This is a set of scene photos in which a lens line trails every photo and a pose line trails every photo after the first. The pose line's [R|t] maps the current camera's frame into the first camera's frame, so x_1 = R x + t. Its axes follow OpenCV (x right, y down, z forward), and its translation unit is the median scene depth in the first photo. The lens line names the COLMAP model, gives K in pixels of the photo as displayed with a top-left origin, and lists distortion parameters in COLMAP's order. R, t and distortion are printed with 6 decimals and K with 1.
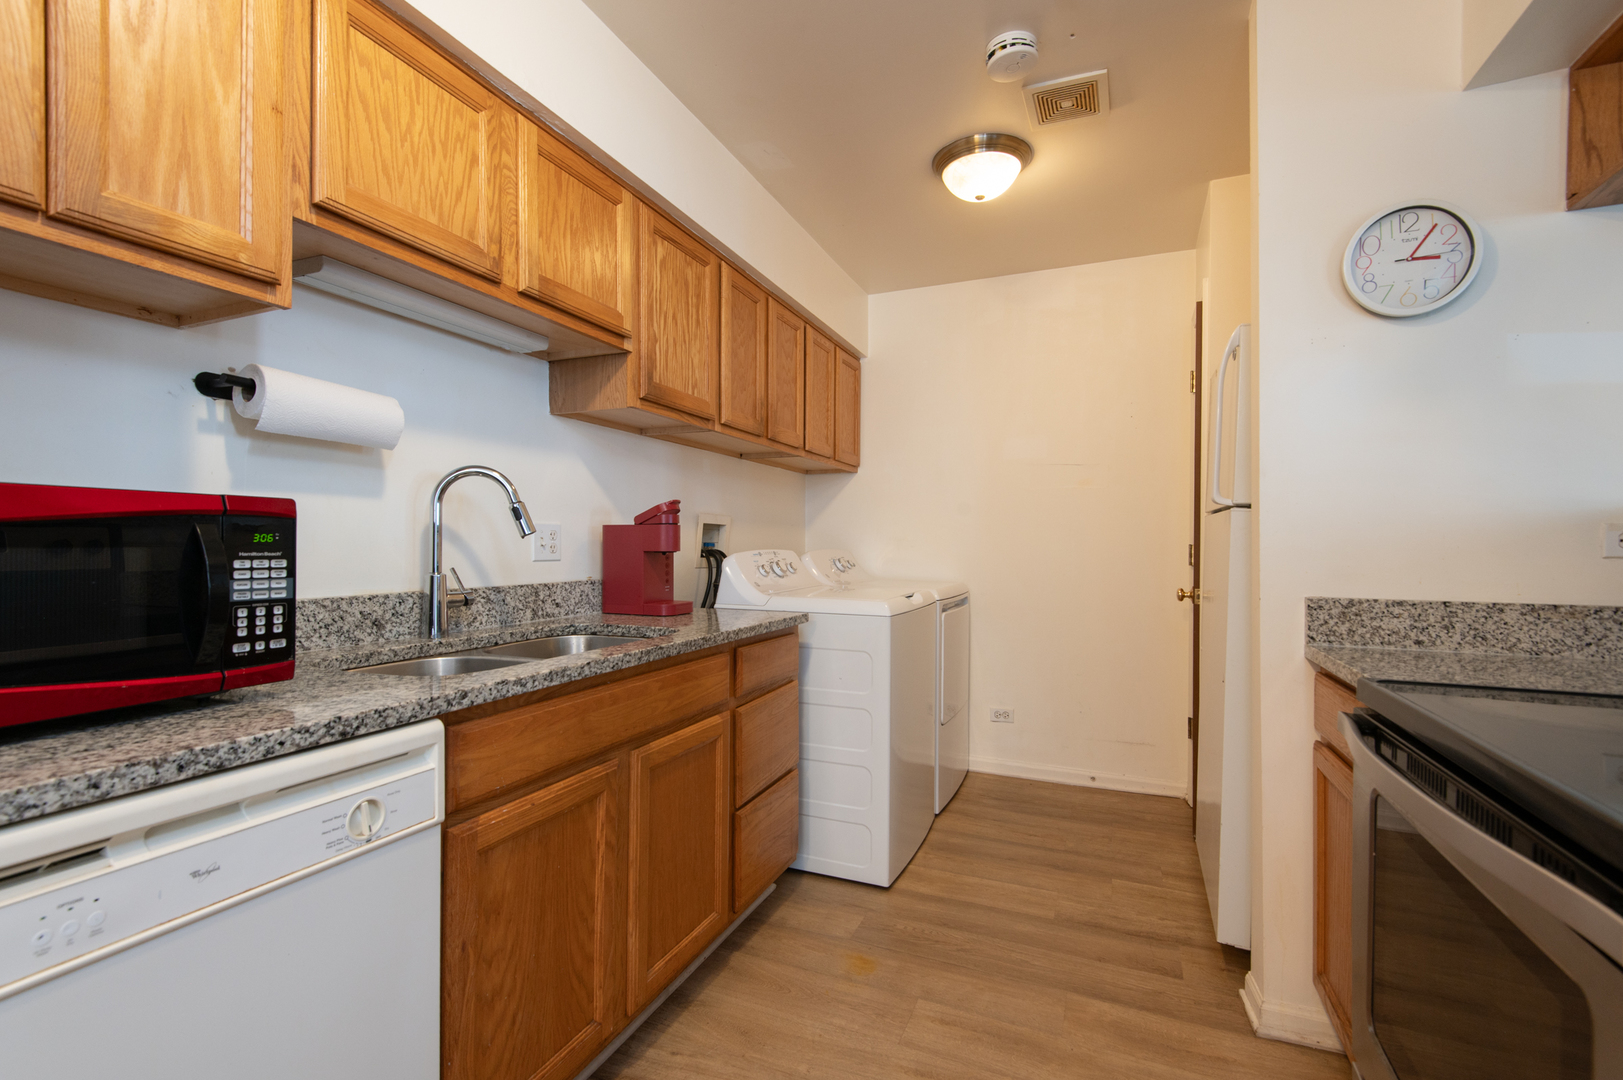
lens RADIAL K [[727.9, 0, 809.3], [0, 727.9, 542.0], [0, 0, 1]] dist [0.013008, -0.001895]
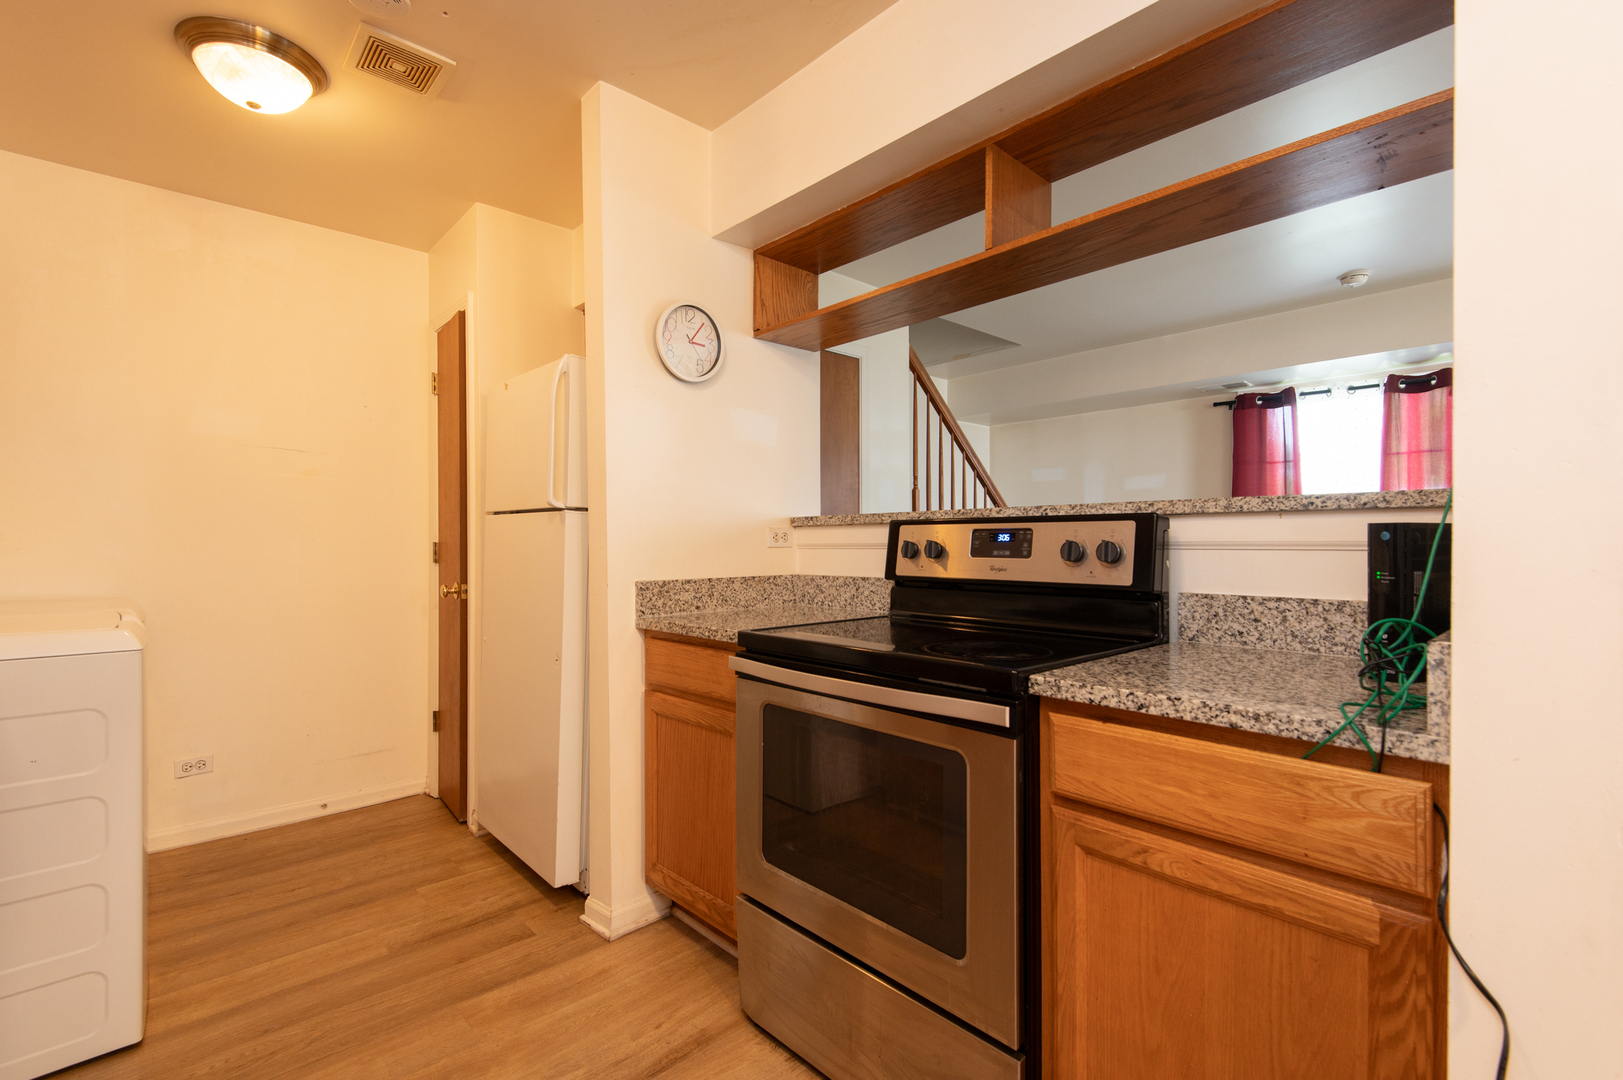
lens RADIAL K [[727.9, 0, 803.0], [0, 727.9, 539.9], [0, 0, 1]] dist [0.013008, -0.001895]
pose [[0.418910, -0.002725, 0.908024, -0.269373], [0.004443, 0.999990, 0.000952, 0.001659], [-0.908017, 0.003636, 0.418918, 0.142715]]
